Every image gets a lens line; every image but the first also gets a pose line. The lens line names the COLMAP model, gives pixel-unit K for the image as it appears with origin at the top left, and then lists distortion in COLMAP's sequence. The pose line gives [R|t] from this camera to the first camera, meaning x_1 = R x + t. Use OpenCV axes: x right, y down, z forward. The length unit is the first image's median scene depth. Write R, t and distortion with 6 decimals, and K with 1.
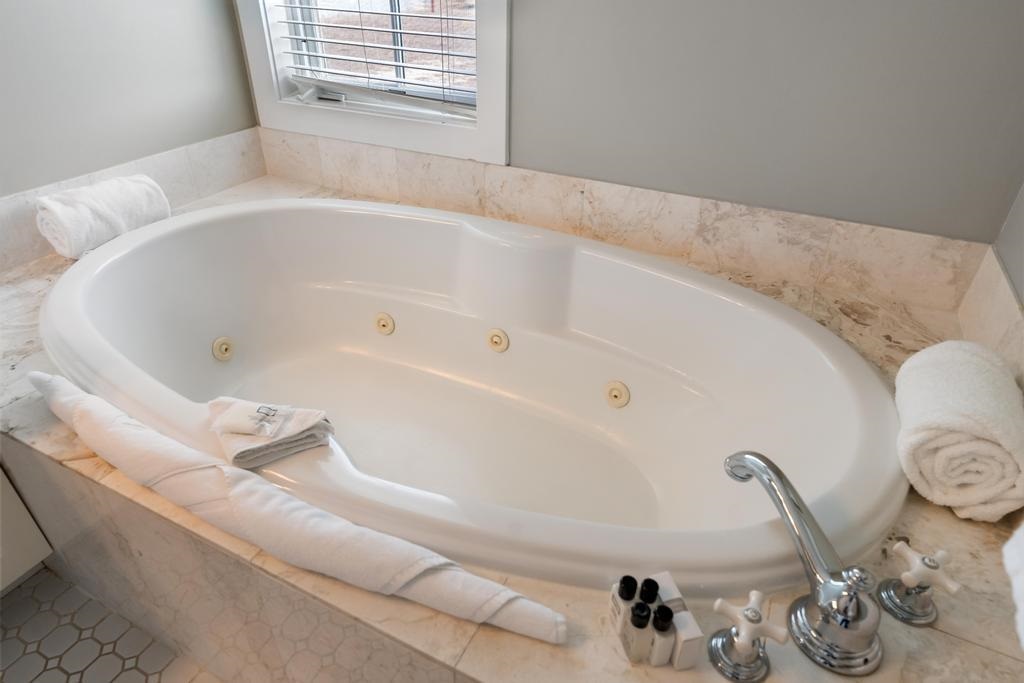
lens RADIAL K [[608.3, 0, 513.6], [0, 608.3, 343.6], [0, 0, 1]] dist [-0.001537, 0.002294]
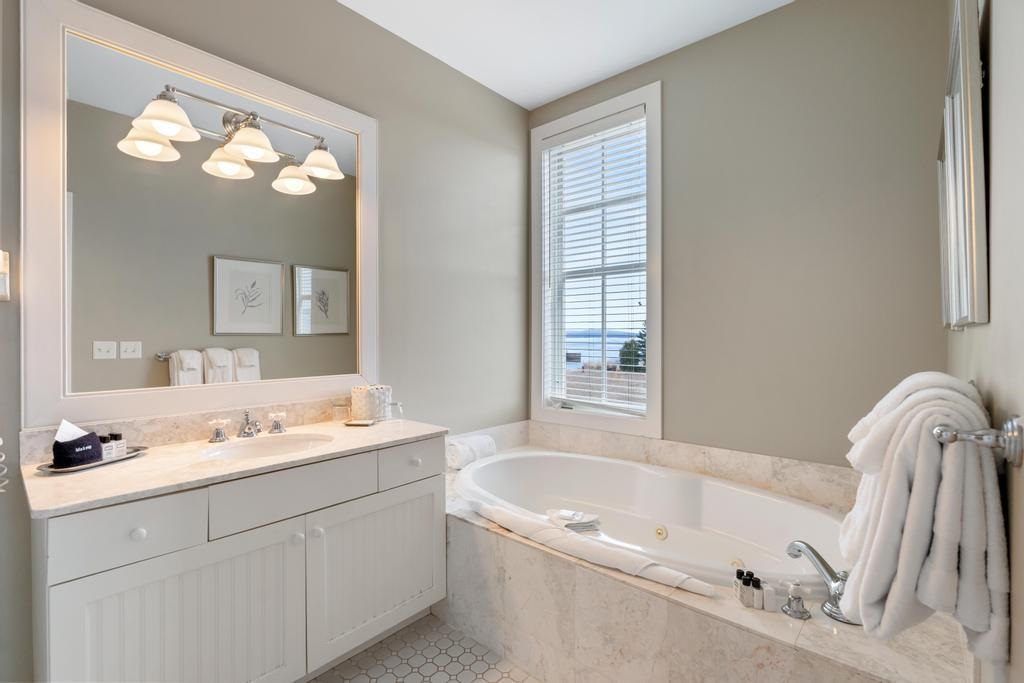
lens RADIAL K [[480.6, 0, 511.3], [0, 480.6, 337.2], [0, 0, 1]] dist [-0.001644, -0.000928]
pose [[0.967525, -0.012569, -0.252463, -0.092110], [-0.127191, 0.838908, -0.529203, 0.337653], [0.218445, 0.544128, 0.810066, -0.580553]]
